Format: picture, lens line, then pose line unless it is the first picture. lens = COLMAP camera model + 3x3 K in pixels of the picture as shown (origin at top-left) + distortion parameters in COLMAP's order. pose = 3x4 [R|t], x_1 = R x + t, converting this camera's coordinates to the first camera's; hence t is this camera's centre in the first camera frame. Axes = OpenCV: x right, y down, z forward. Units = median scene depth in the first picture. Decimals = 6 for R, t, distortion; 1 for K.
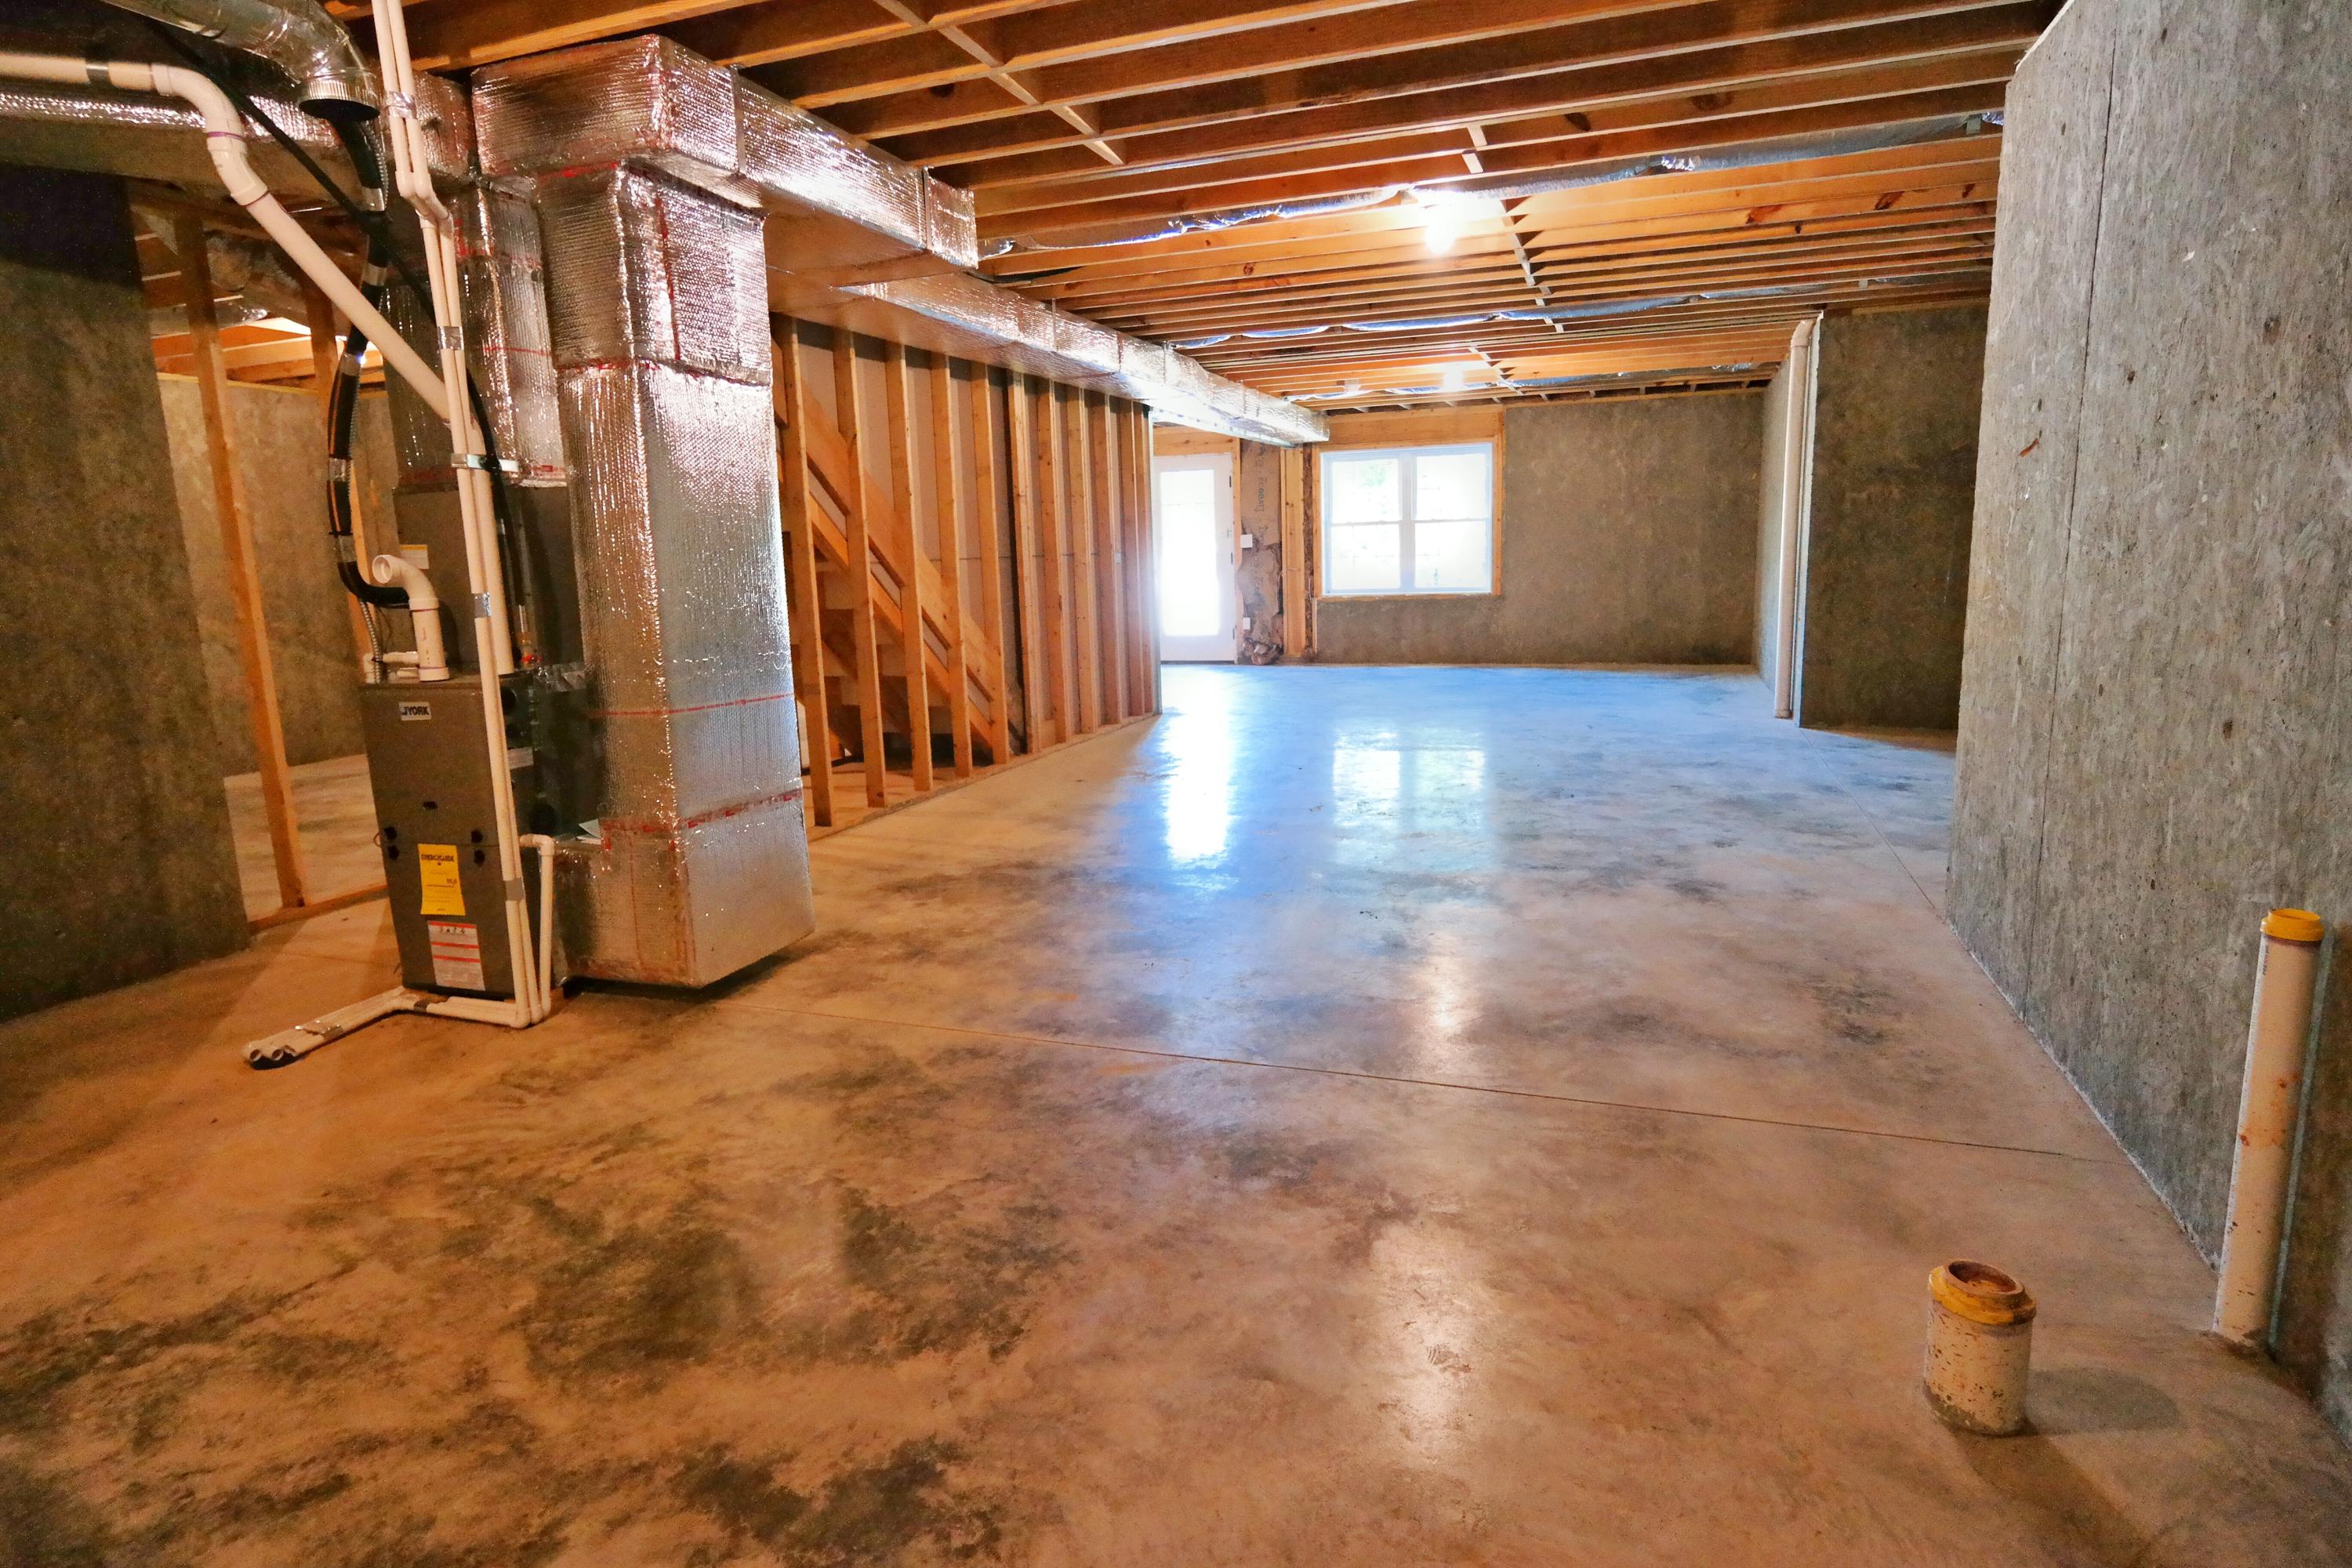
lens RADIAL K [[1296.9, 0, 1171.7], [0, 1296.9, 782.9], [0, 0, 1]] dist [-0.002509, -0.000174]
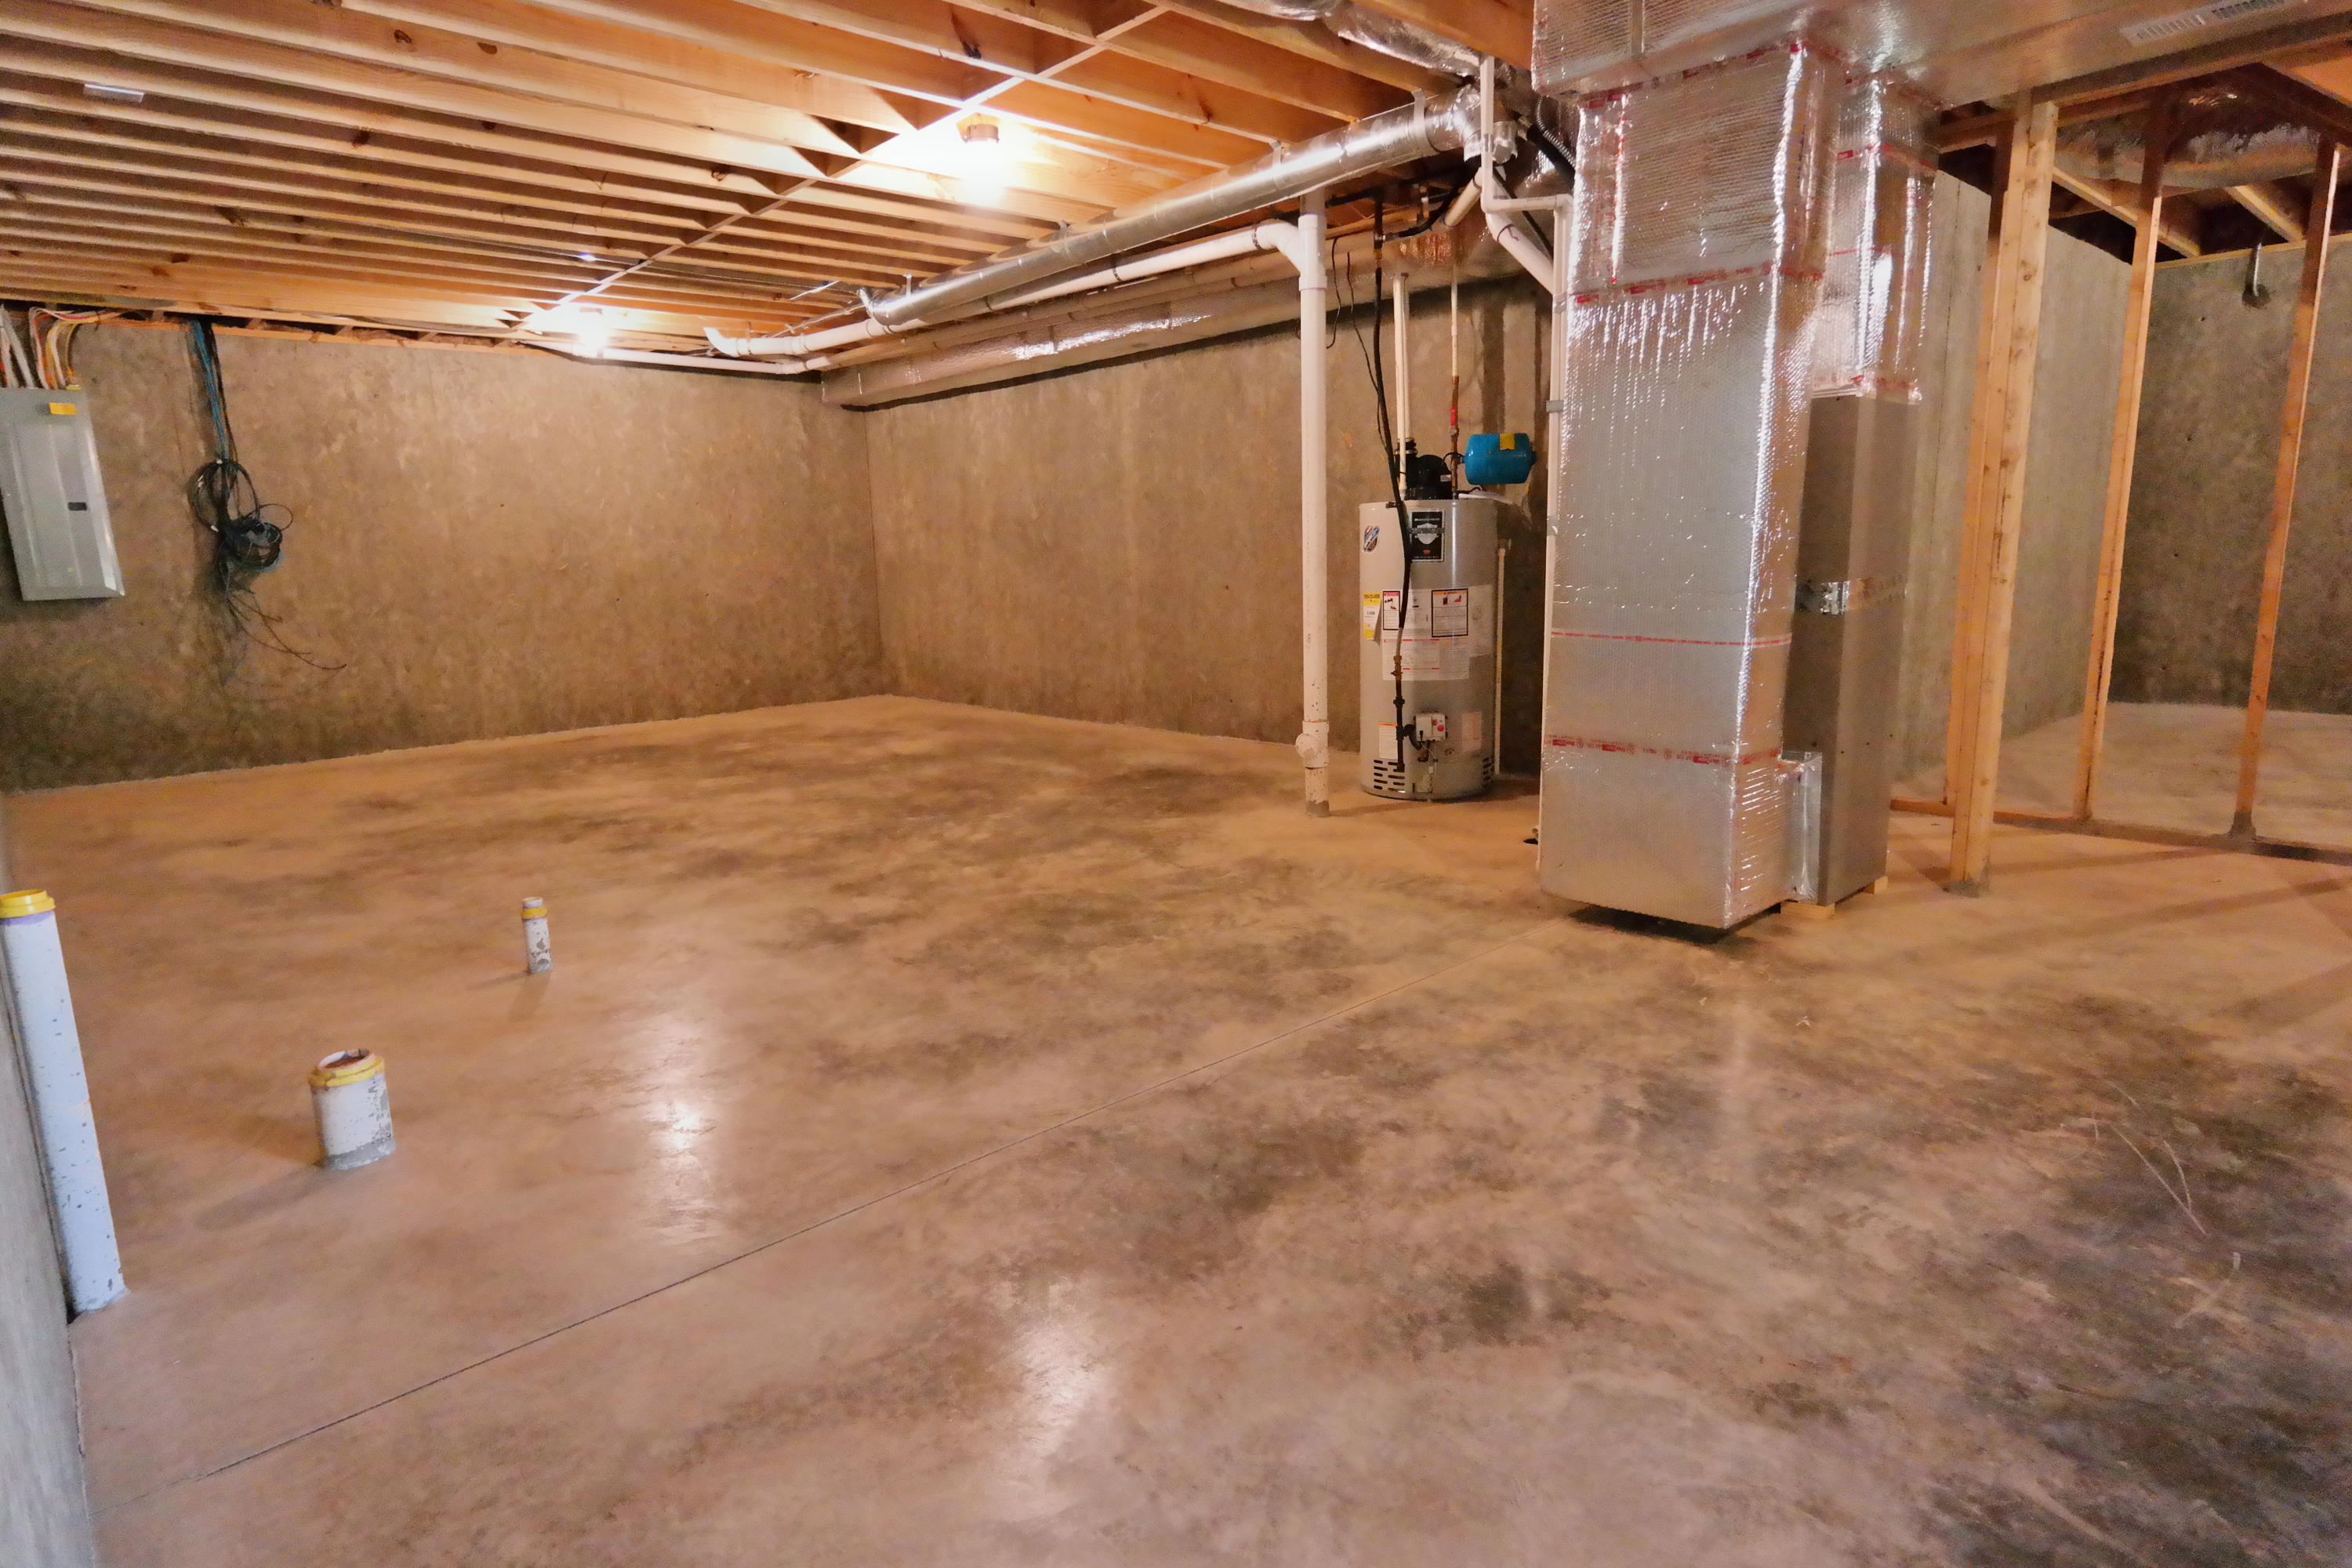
lens RADIAL K [[1286.6, 0, 1170.4], [0, 1286.6, 786.8], [0, 0, 1]] dist [-0.002541, 0.004096]
pose [[-0.457614, 0.208153, -0.864443, 0.831855], [-0.113423, 0.950604, 0.288943, -0.243800], [0.881887, 0.230272, -0.411400, 1.409492]]
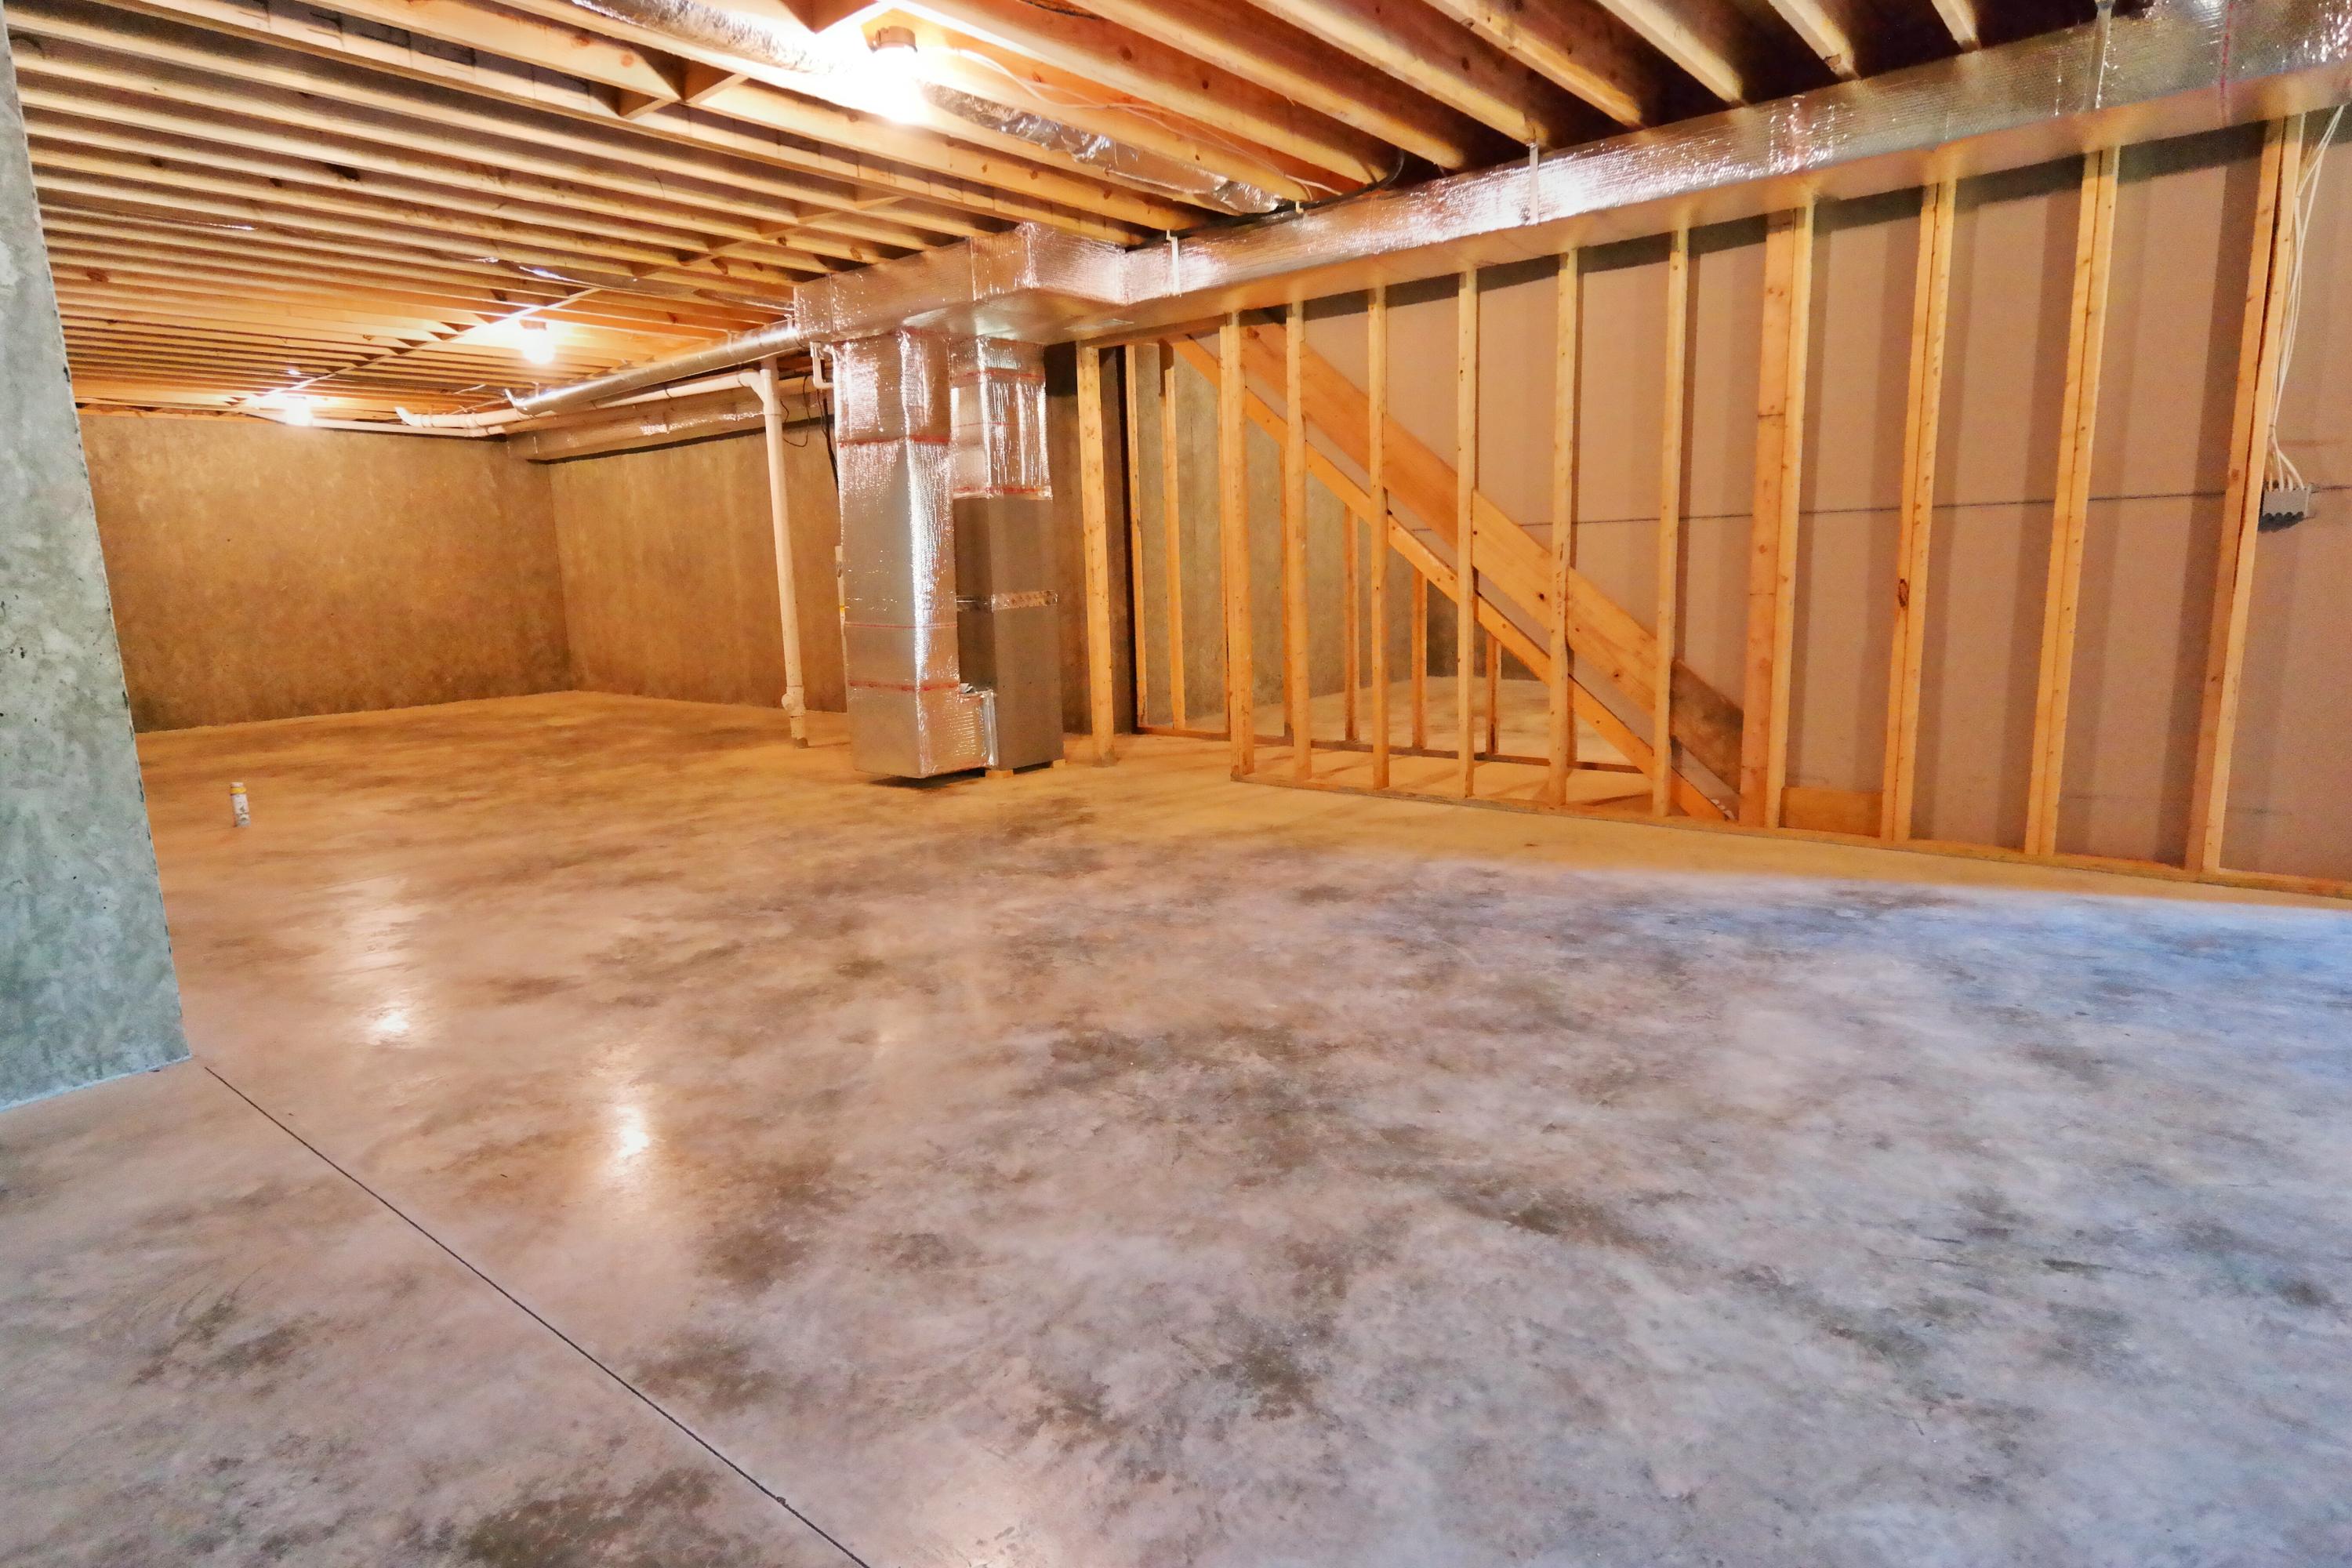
lens RADIAL K [[1286.6, 0, 1180.4], [0, 1286.6, 787.4], [0, 0, 1]] dist [-0.002541, 0.004096]
pose [[-0.324061, 0.206041, -0.923326, 1.459458], [-0.128036, 0.957463, 0.258595, -0.435604], [0.937332, 0.202020, -0.283896, 2.353917]]
